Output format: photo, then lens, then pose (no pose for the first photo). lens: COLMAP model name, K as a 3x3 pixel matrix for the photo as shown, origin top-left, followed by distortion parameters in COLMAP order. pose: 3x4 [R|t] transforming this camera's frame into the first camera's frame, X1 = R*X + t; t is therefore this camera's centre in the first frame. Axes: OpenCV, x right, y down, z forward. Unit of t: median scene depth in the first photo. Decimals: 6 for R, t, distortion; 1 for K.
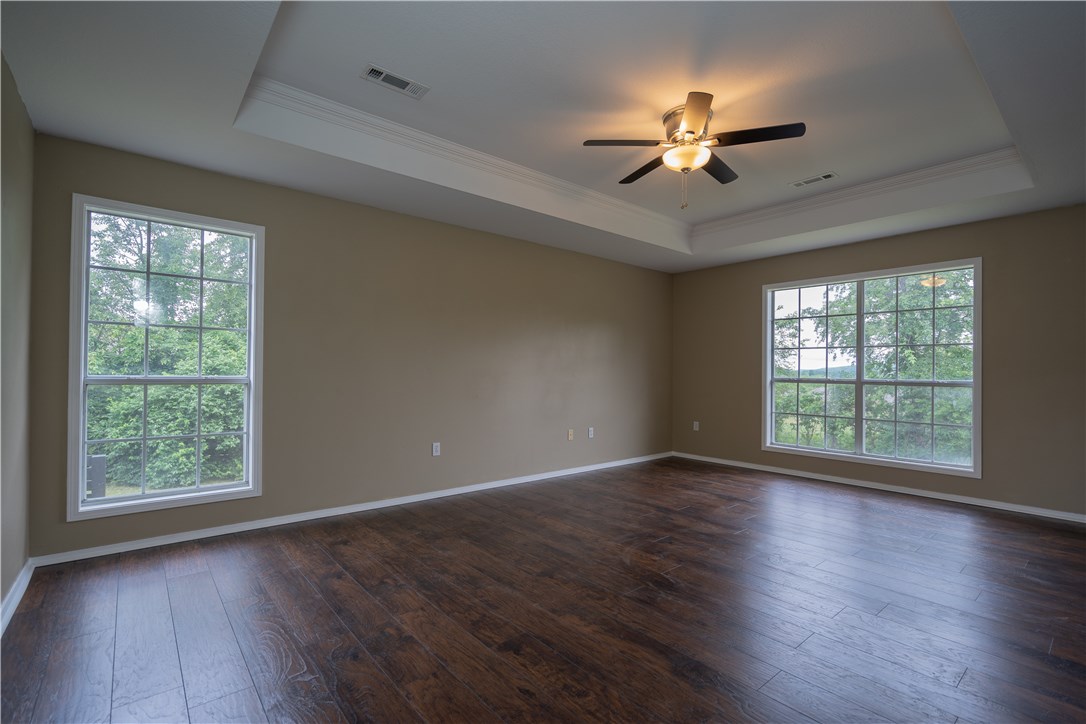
lens RADIAL K [[490.2, 0, 534.3], [0, 490.2, 364.4], [0, 0, 1]] dist [-0.004378, 0.001194]
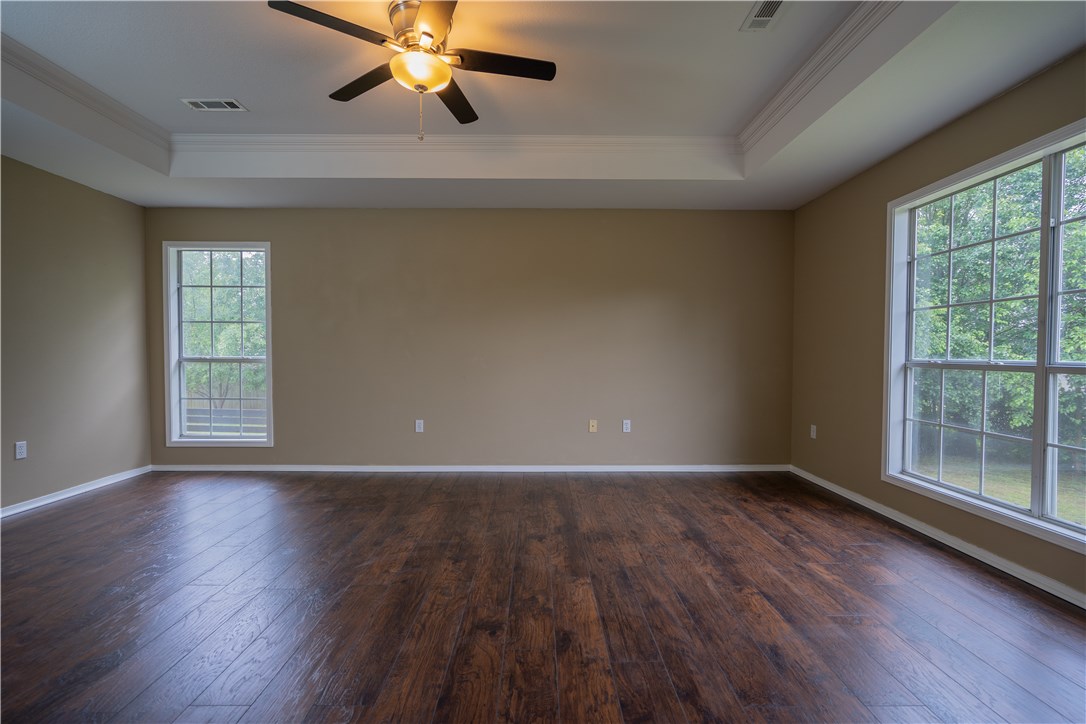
lens RADIAL K [[490.2, 0, 542.2], [0, 490.2, 364.0], [0, 0, 1]] dist [-0.004378, 0.001194]
pose [[0.775099, 0.009026, -0.631775, 0.847730], [0.013156, 0.999451, 0.030419, 0.013768], [0.631703, -0.031890, 0.774554, 0.446808]]
